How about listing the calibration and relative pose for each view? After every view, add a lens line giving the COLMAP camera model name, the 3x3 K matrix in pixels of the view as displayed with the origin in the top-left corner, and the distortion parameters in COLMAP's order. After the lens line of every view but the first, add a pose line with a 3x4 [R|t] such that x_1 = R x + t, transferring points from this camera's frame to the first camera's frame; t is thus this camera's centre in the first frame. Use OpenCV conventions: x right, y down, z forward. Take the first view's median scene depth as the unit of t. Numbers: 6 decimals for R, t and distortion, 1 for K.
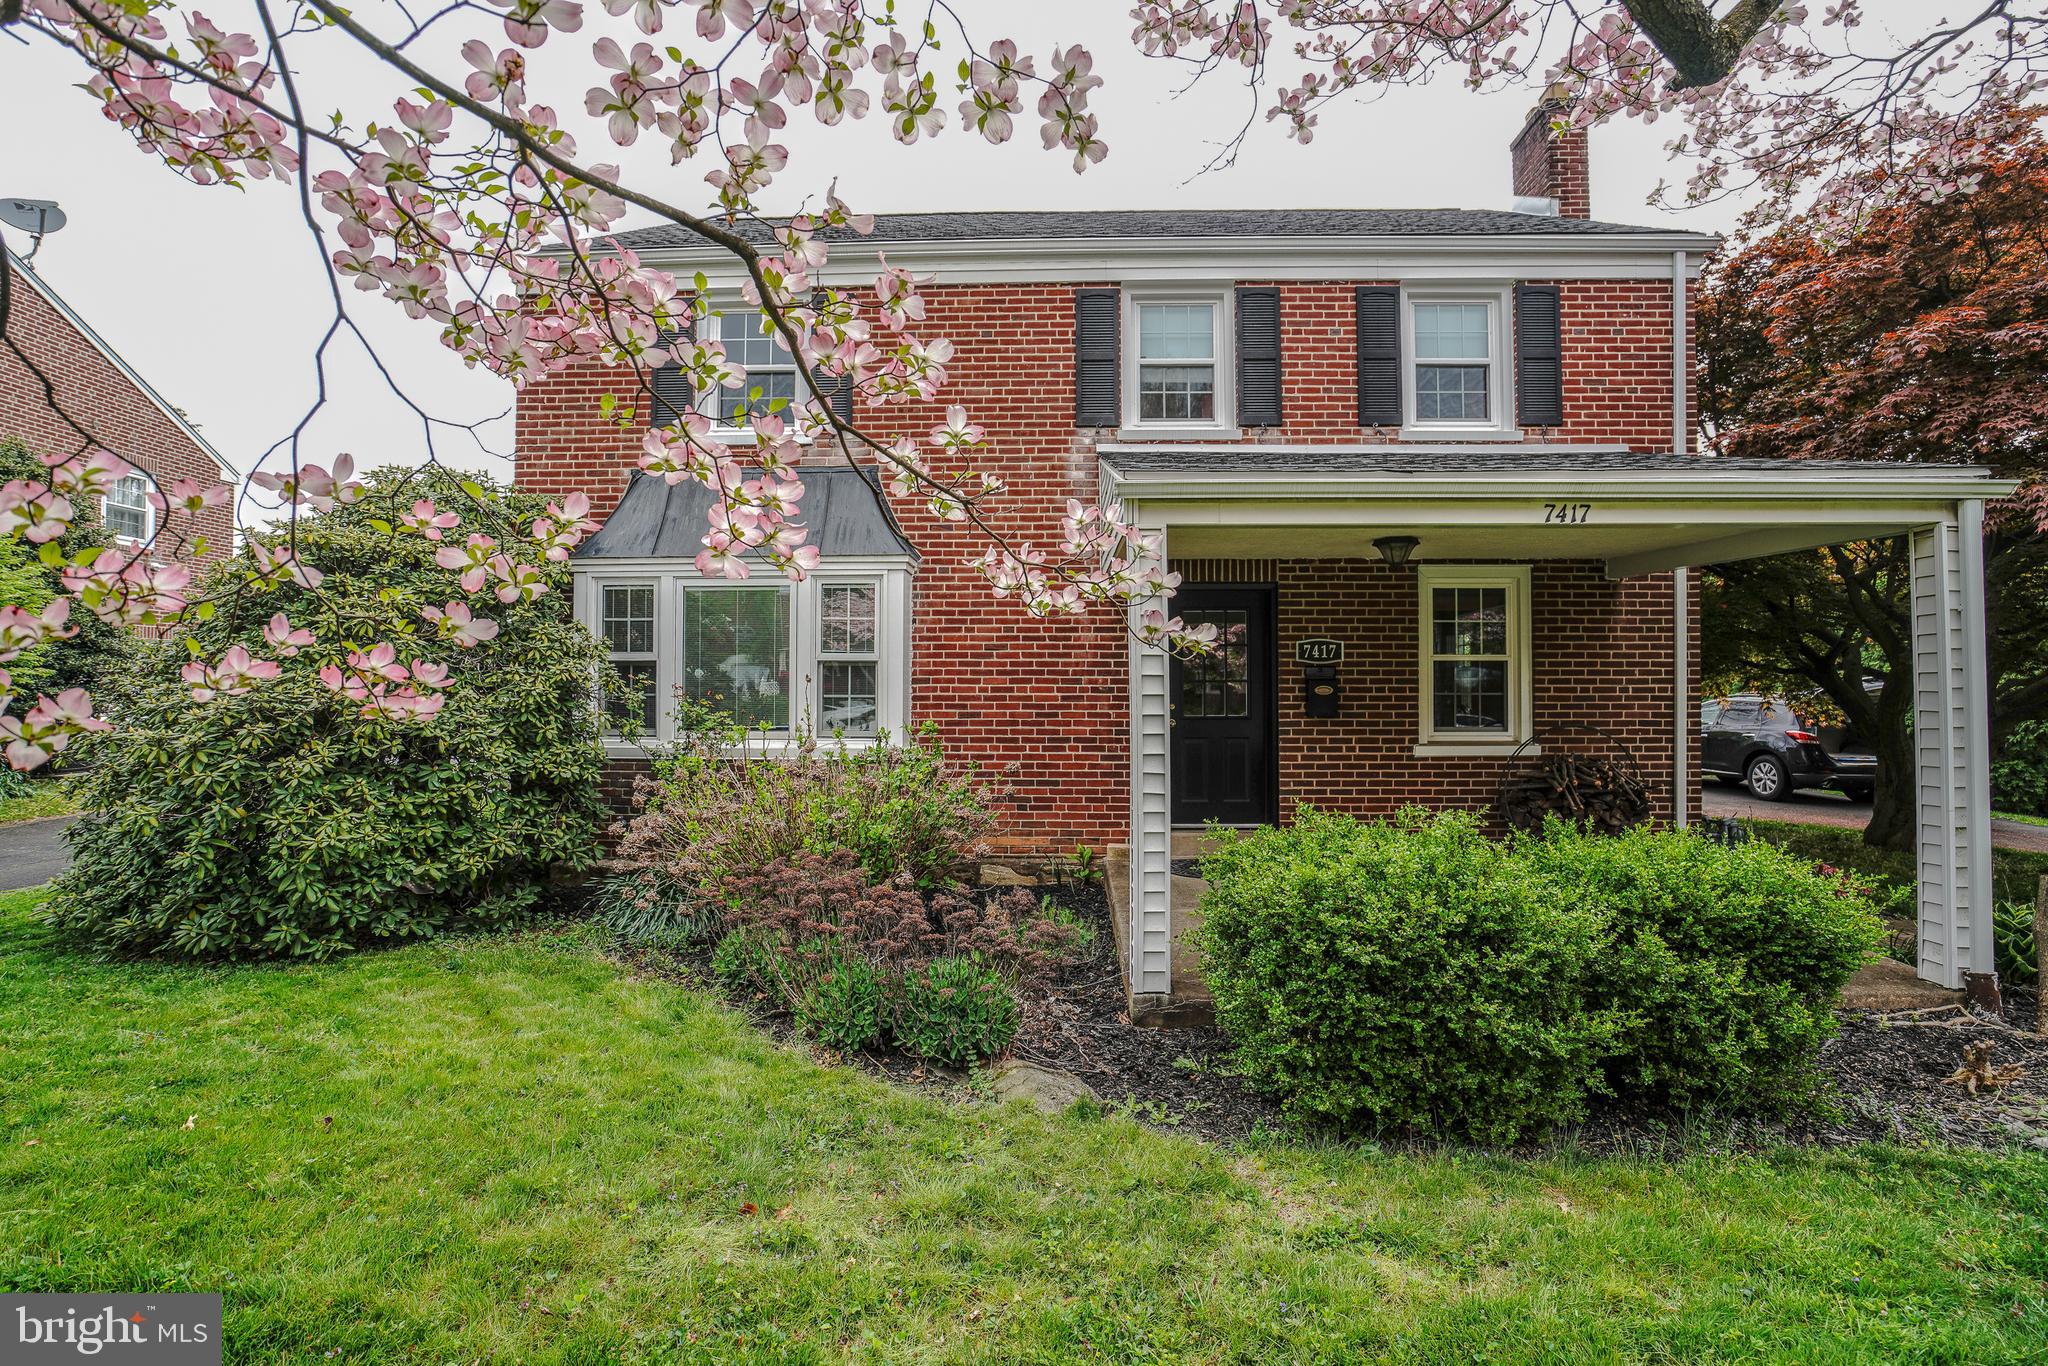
lens RADIAL K [[934.2, 0, 1024.0], [0, 934.2, 683.0], [0, 0, 1]] dist [-0.058554, 0.022577]
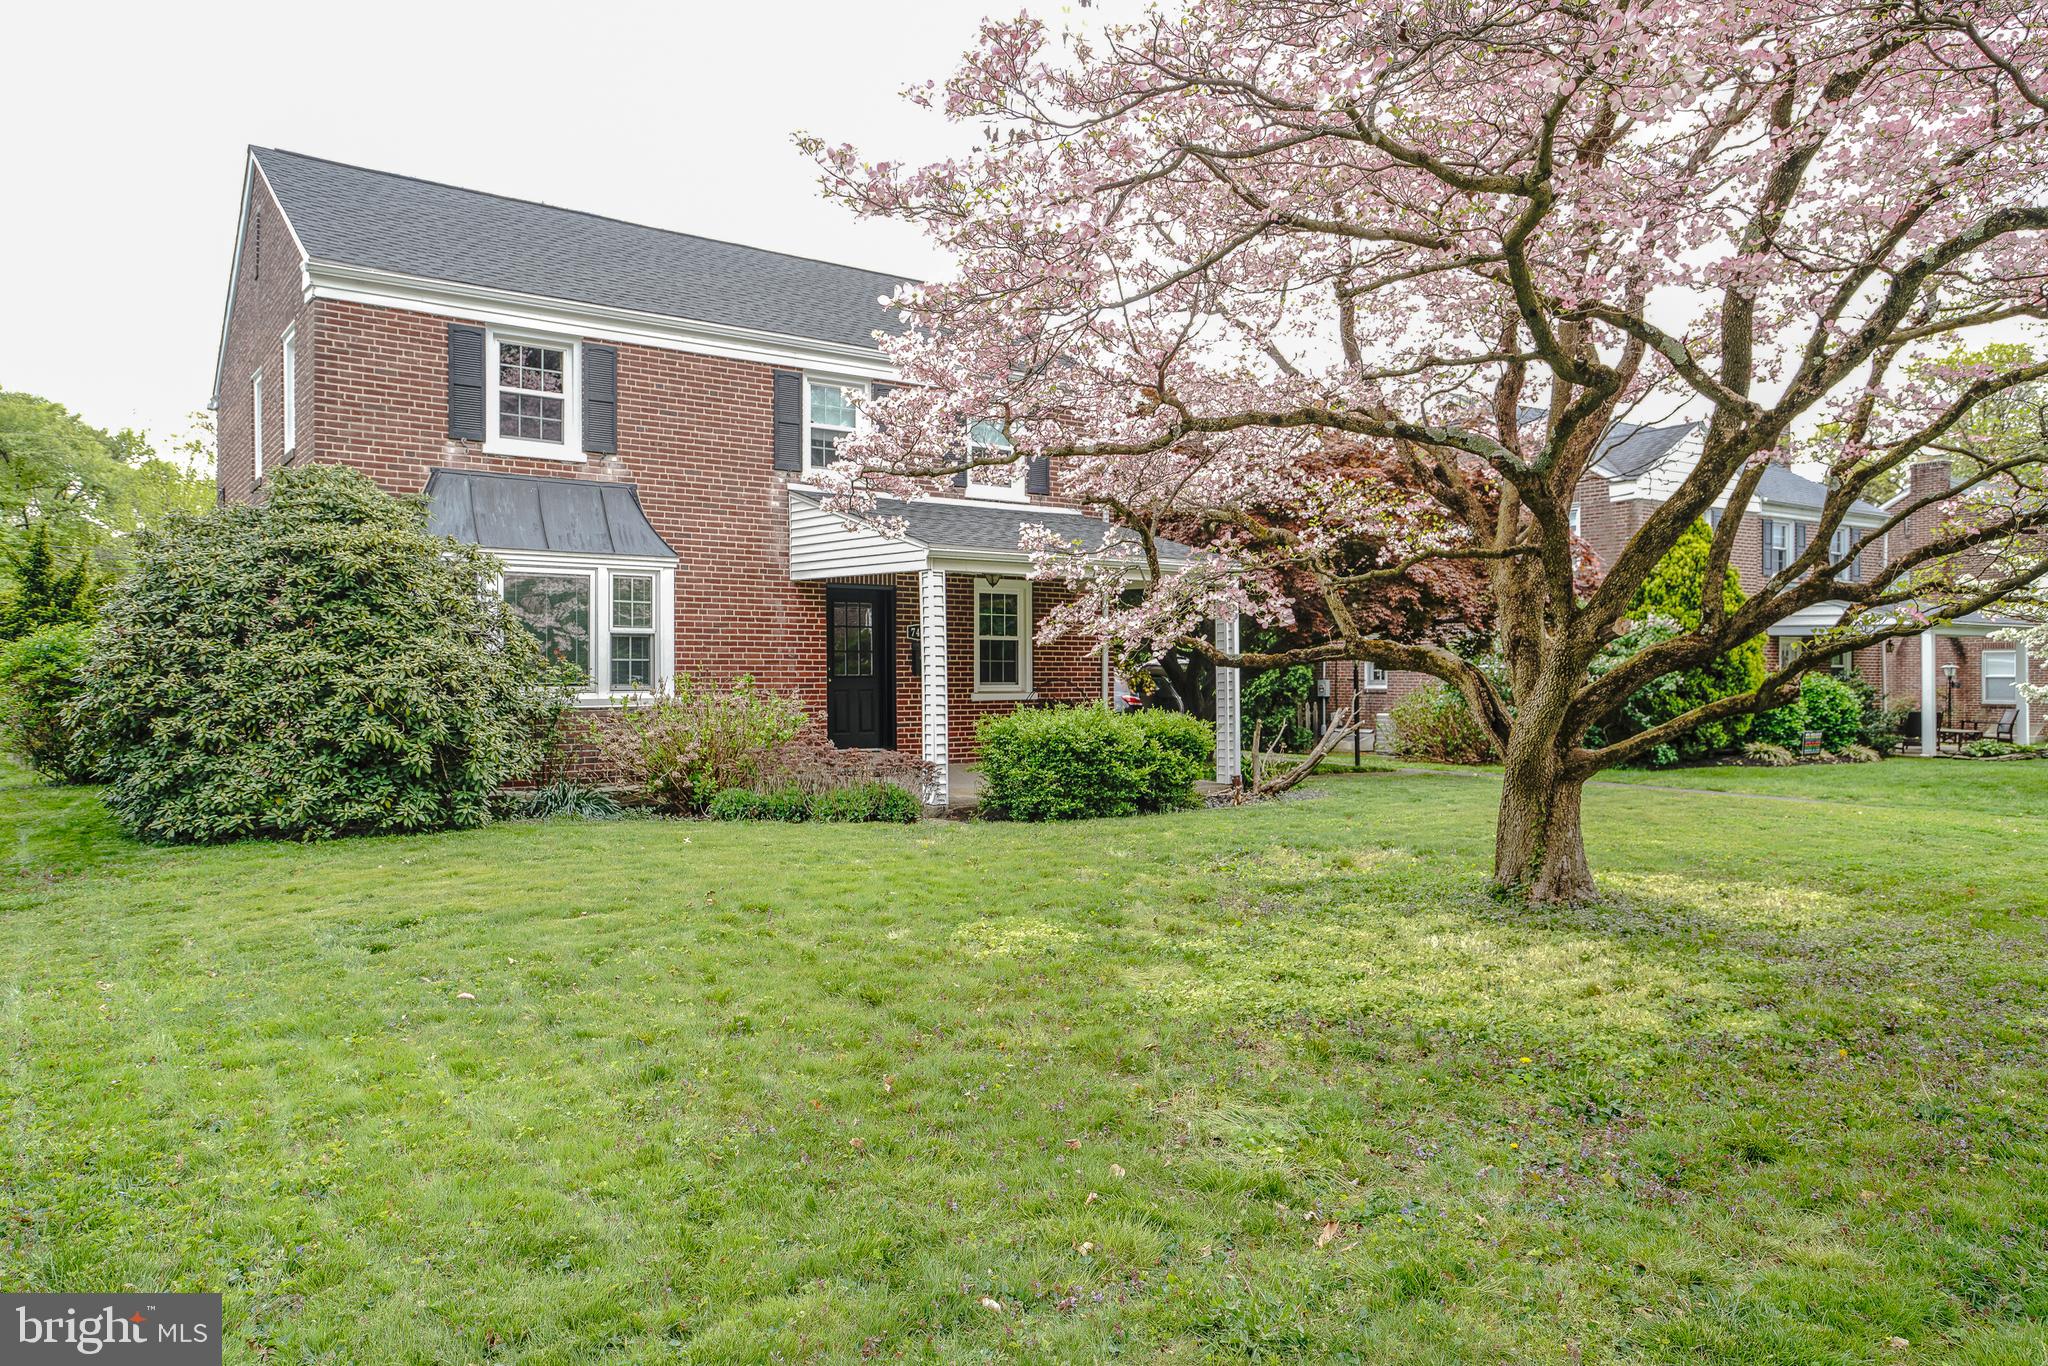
lens RADIAL K [[1328.6, 0, 995.0], [0, 1328.6, 676.6], [0, 0, 1]] dist [-0.005252, -0.001231]
pose [[0.796946, -0.002111, 0.604047, -0.911475], [-0.003482, 0.999961, 0.008089, 0.020485], [-0.604040, -0.008550, 0.796908, -0.821092]]
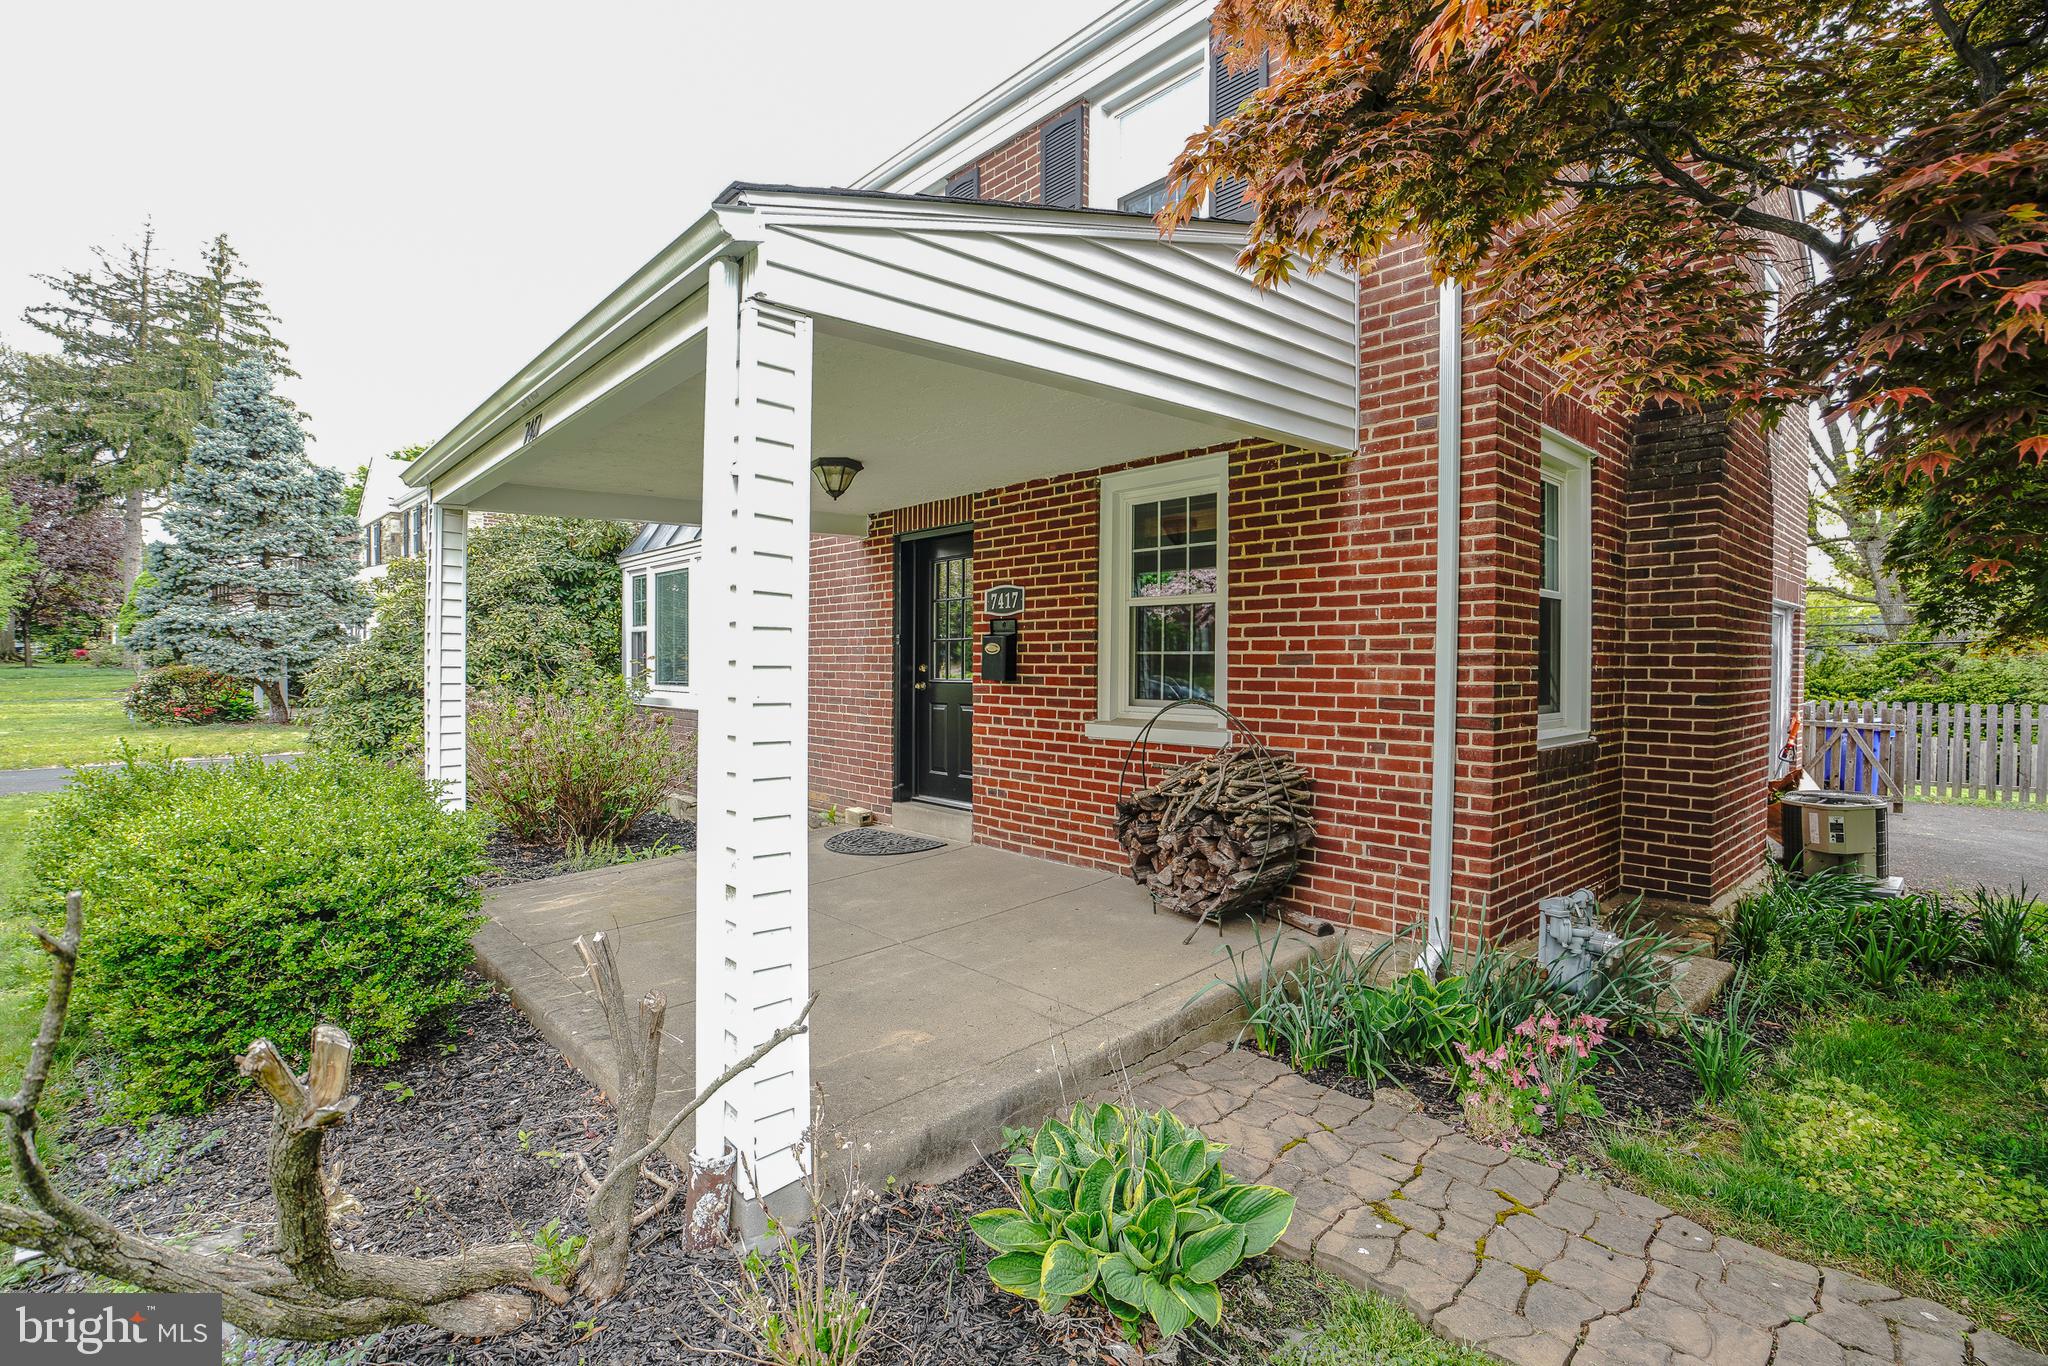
lens RADIAL K [[949.4, 0, 1015.4], [0, 949.4, 678.1], [0, 0, 1]] dist [-0.067065, 0.027655]
pose [[0.699444, 0.015749, -0.714514, 0.929544], [-0.005265, 0.999844, 0.016885, 0.019693], [0.714668, -0.008049, 0.699418, 0.431900]]
